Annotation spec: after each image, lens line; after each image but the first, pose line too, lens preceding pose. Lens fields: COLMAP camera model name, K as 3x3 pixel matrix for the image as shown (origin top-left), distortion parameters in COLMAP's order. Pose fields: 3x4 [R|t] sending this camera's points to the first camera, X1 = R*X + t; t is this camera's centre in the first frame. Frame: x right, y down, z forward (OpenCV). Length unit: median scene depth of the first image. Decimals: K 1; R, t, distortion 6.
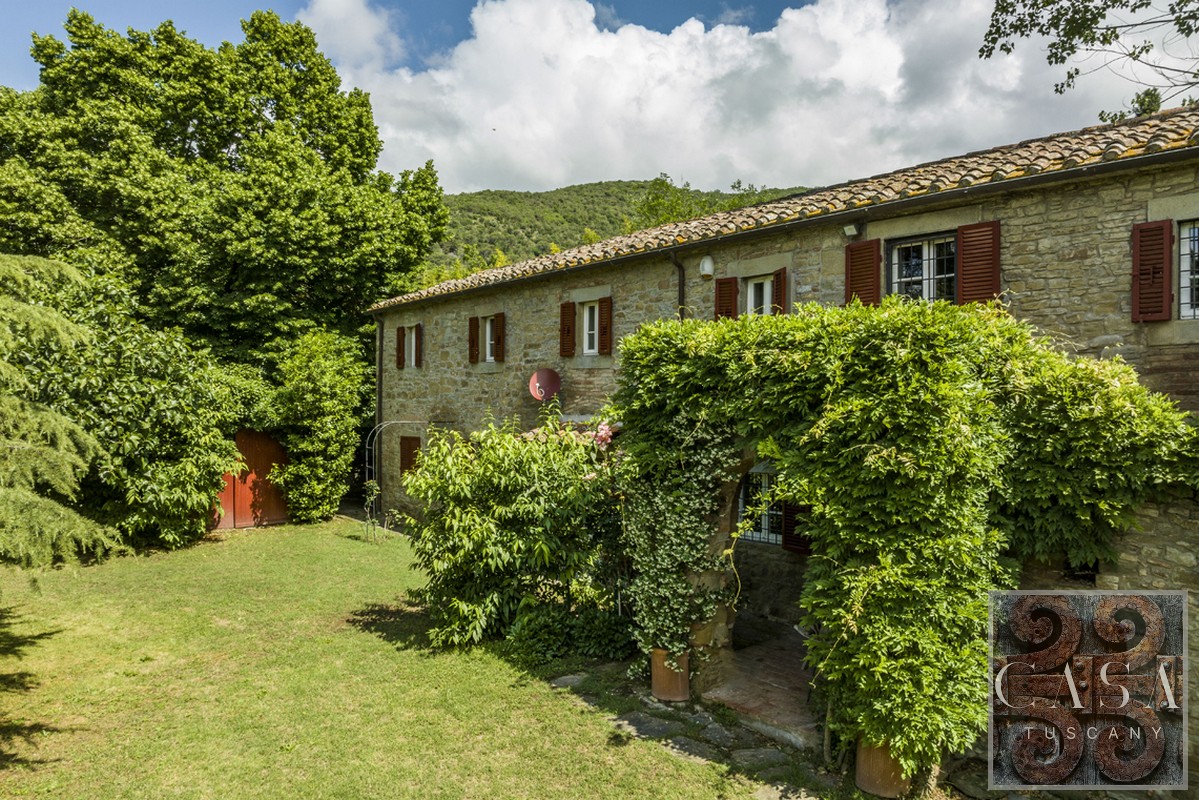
lens RADIAL K [[845.2, 0, 618.7], [0, 845.2, 402.3], [0, 0, 1]] dist [-0.002060, -0.164155]
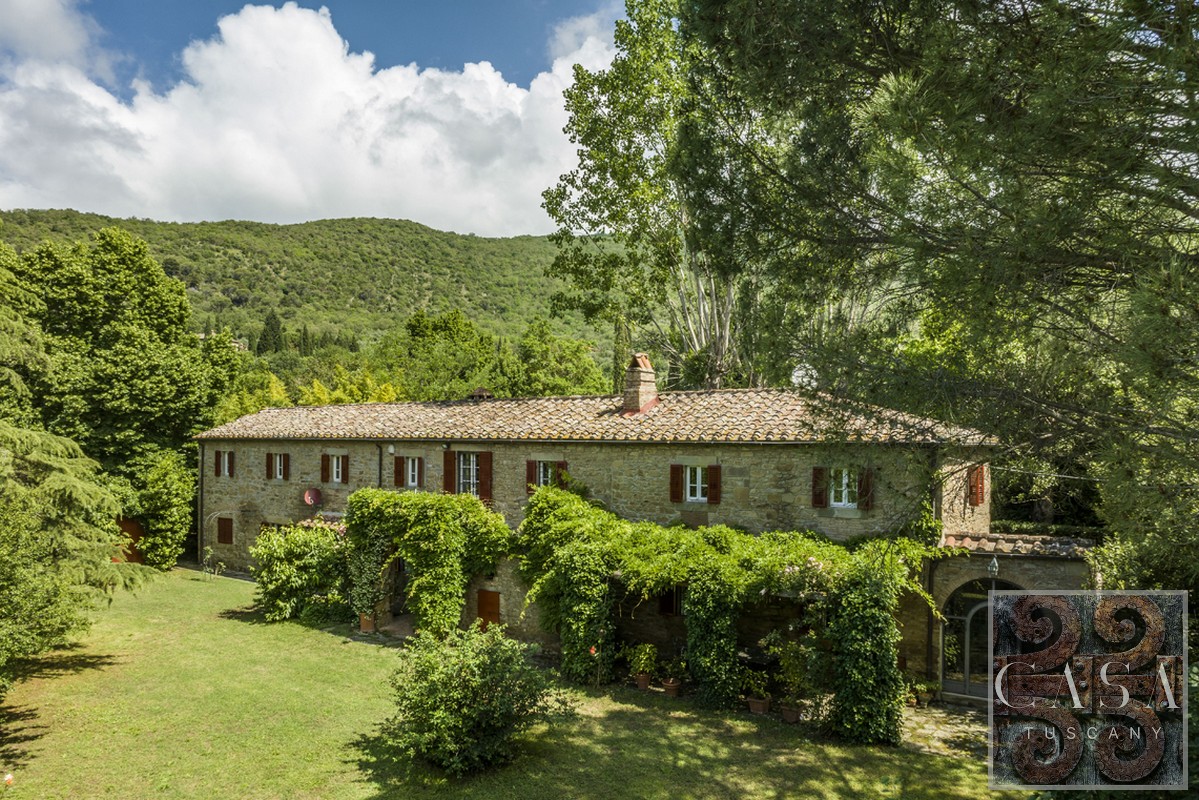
lens RADIAL K [[835.8, 0, 599.0], [0, 835.8, 438.1], [0, 0, 1]] dist [-0.048507, 0.000506]
pose [[0.964742, 0.002125, 0.263188, 0.037643], [-0.000904, 0.999988, -0.004761, -0.123912], [-0.263195, 0.004356, 0.964733, -0.862085]]
